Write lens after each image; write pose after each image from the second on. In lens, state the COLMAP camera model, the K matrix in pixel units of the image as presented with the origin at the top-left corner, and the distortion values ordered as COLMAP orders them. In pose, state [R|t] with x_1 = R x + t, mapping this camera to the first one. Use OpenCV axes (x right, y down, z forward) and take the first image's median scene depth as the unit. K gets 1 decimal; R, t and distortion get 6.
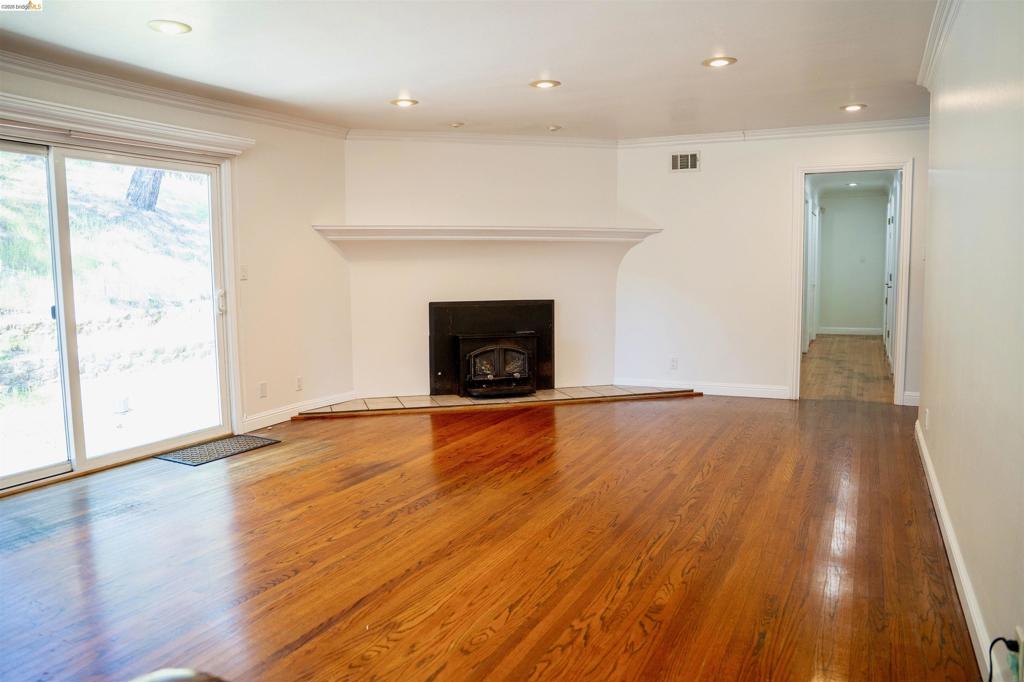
lens RADIAL K [[718.9, 0, 510.0], [0, 718.9, 338.2], [0, 0, 1]] dist [-0.076022, 0.021861]
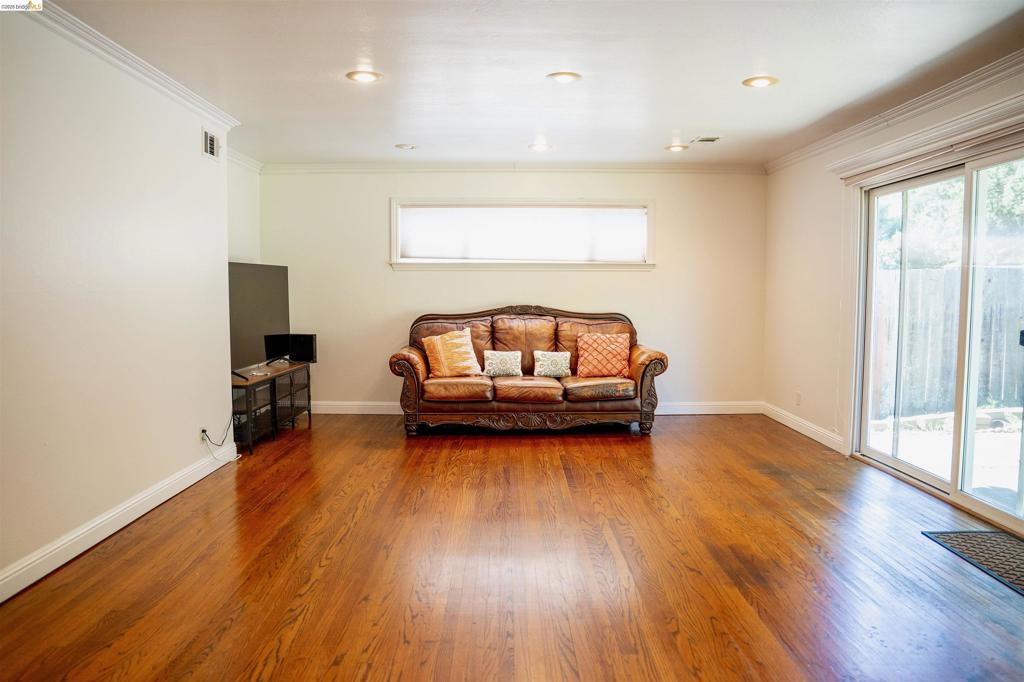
lens RADIAL K [[718.9, 0, 510.5], [0, 718.9, 340.9], [0, 0, 1]] dist [-0.076022, 0.021861]
pose [[-0.891181, 0.045218, -0.451388, 0.417498], [-0.035716, 0.984937, 0.169183, -0.198398], [0.452239, 0.166894, -0.876143, 1.849717]]
